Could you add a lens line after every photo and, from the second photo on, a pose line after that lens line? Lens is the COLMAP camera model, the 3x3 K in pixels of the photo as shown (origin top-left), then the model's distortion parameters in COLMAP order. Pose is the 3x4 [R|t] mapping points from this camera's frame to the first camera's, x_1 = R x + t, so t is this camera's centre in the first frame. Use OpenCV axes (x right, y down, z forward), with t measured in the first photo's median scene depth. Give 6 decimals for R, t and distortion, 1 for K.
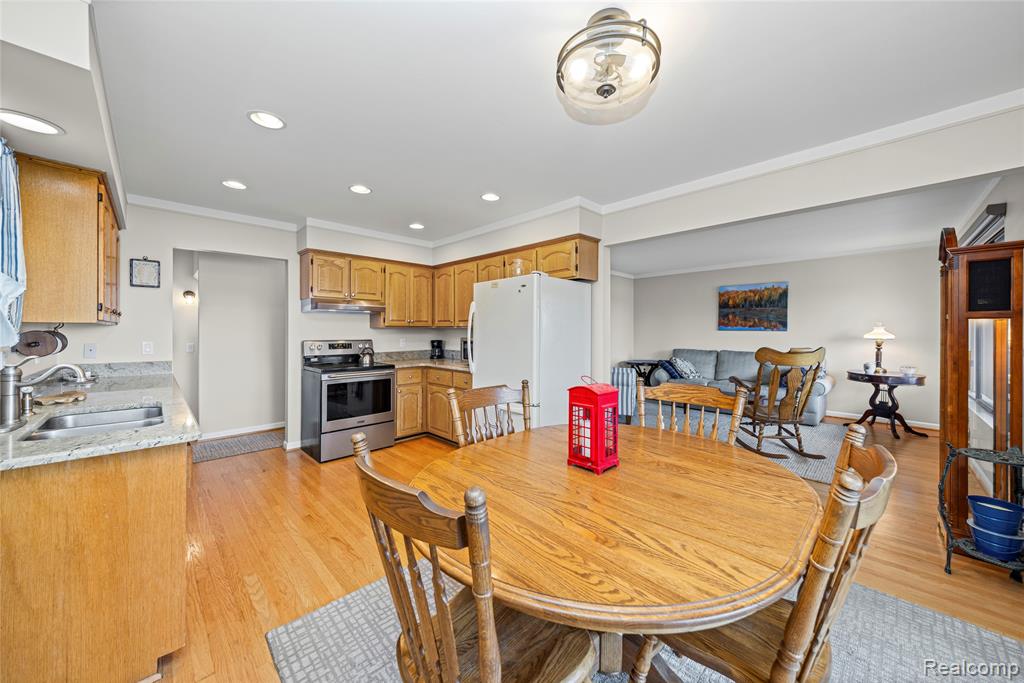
lens RADIAL K [[366.4, 0, 512.5], [0, 366.4, 337.7], [0, 0, 1]] dist [-0.001292, -0.000217]
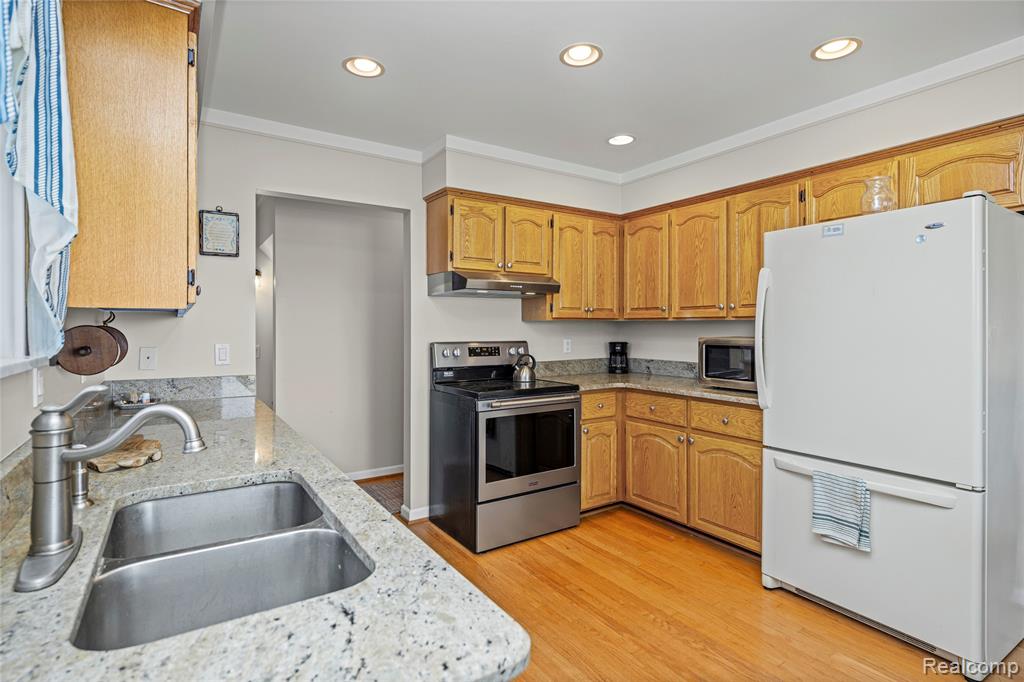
lens RADIAL K [[513.7, 0, 512.0], [0, 513.7, 341.0], [0, 0, 1]] dist [0.029462, -0.022662]
pose [[0.978699, 0.003808, -0.205267, -0.262020], [-0.002032, 0.999959, 0.008863, -0.002067], [0.205292, -0.008257, 0.978666, 0.187450]]
